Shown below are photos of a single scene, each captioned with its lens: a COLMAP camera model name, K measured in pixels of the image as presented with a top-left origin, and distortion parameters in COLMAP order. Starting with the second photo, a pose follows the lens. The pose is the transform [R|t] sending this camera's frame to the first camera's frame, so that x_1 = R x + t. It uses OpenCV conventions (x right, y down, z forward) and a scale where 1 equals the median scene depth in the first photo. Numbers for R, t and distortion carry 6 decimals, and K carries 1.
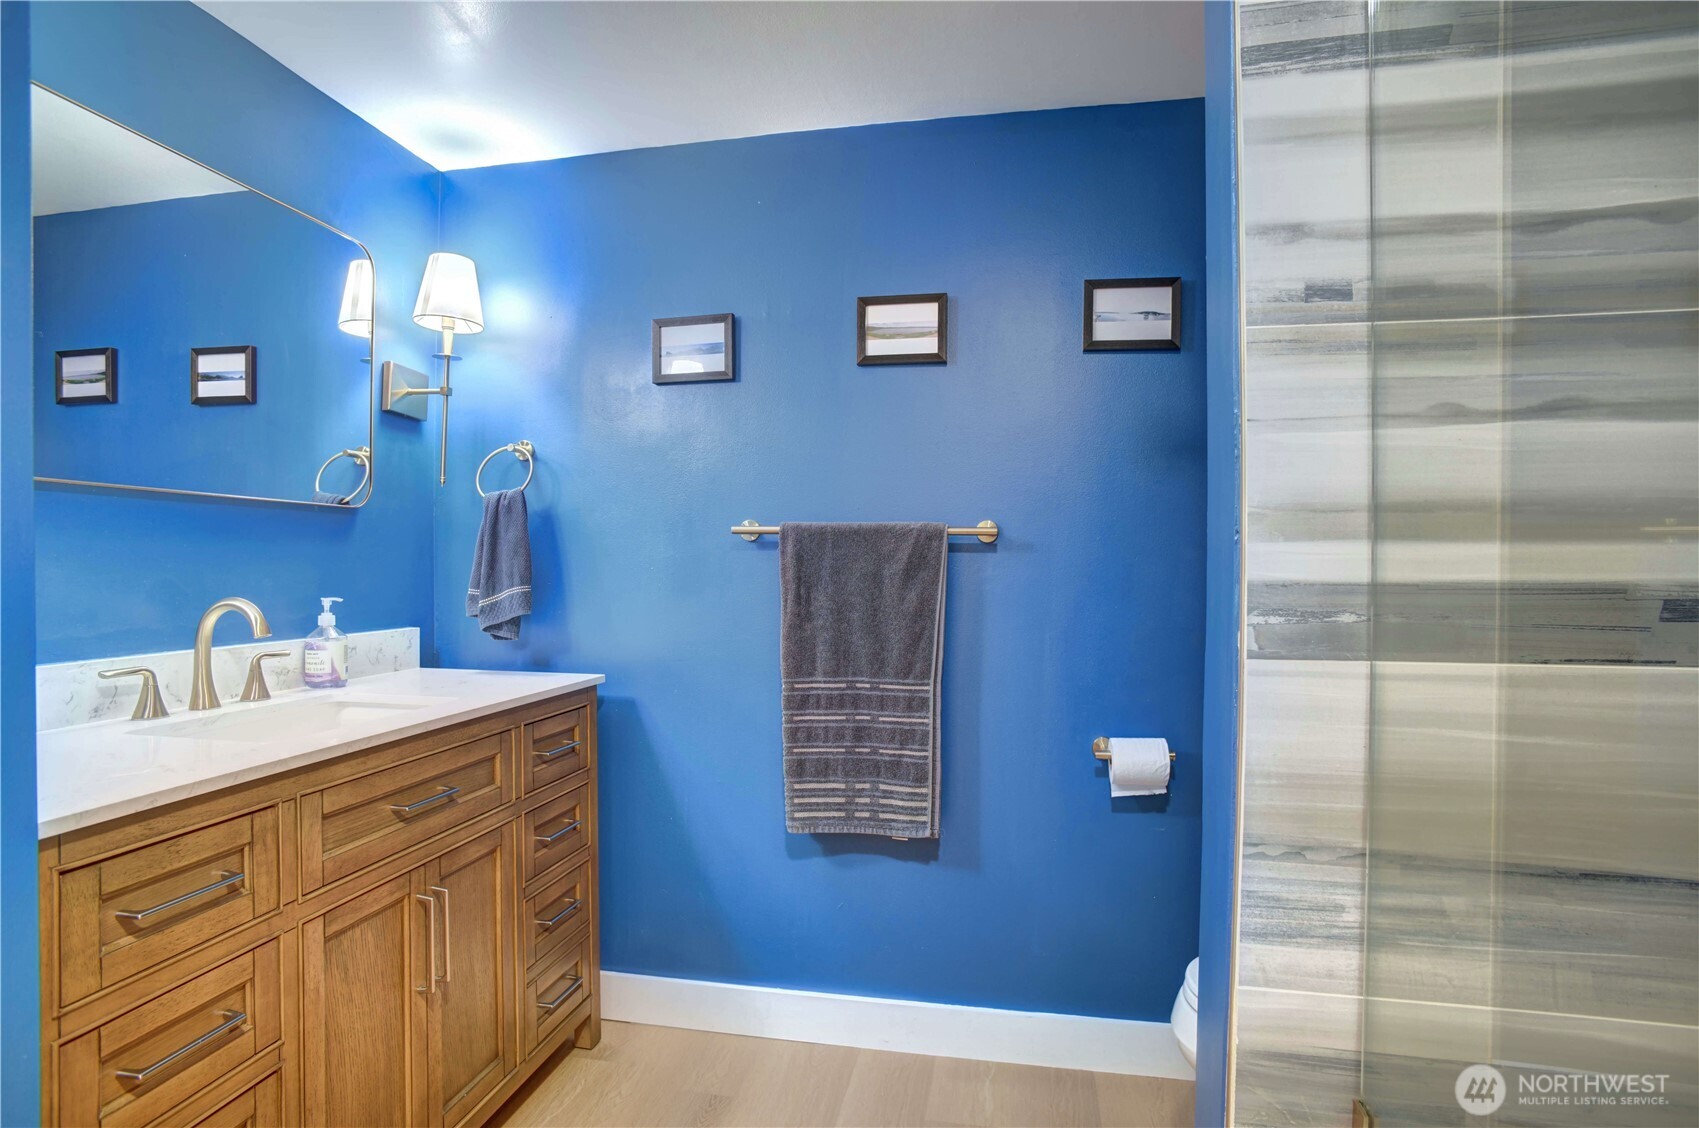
lens RADIAL K [[839.3, 0, 861.4], [0, 839.3, 563.9], [0, 0, 1]] dist [-0.064268, 0.031564]
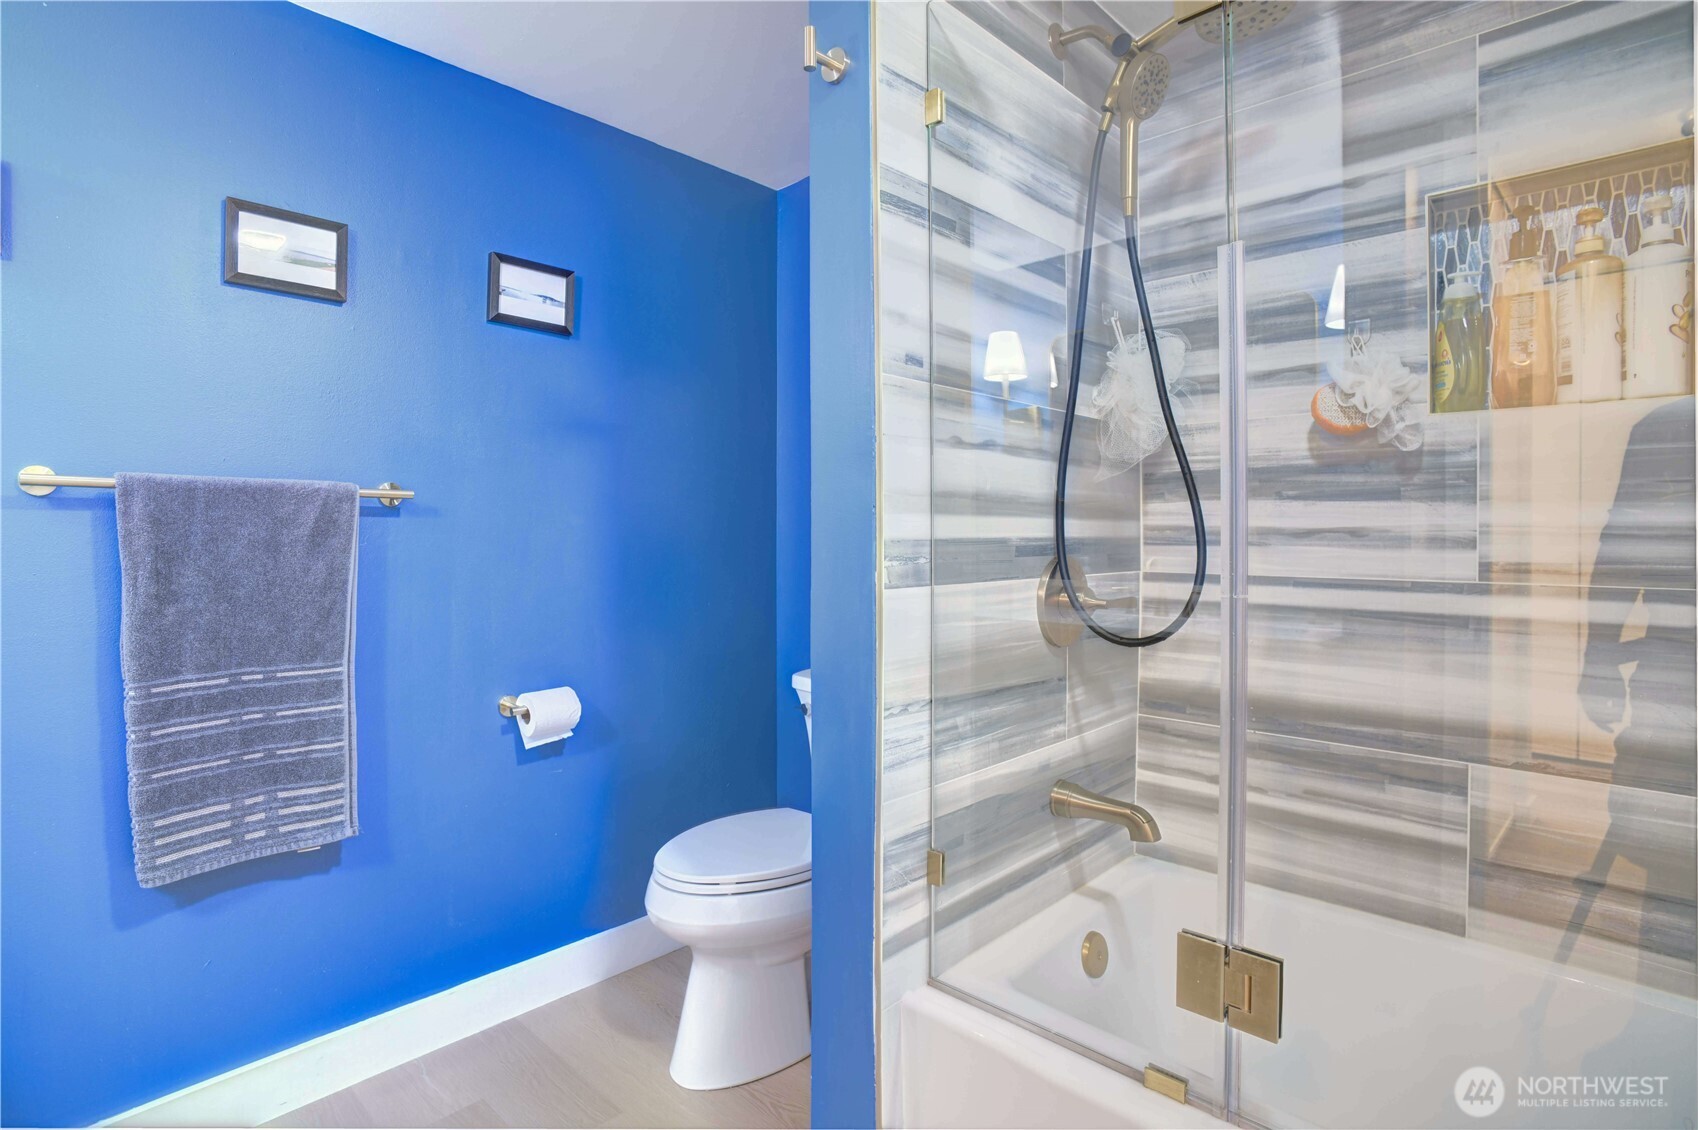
lens RADIAL K [[834.0, 0, 847.0], [0, 834.0, 531.4], [0, 0, 1]] dist [-0.063960, 0.031267]
pose [[0.556850, -0.001935, 0.830611, -0.337677], [0.001021, 0.999998, 0.001645, 0.001593], [-0.830612, -0.000068, 0.556851, 0.075647]]
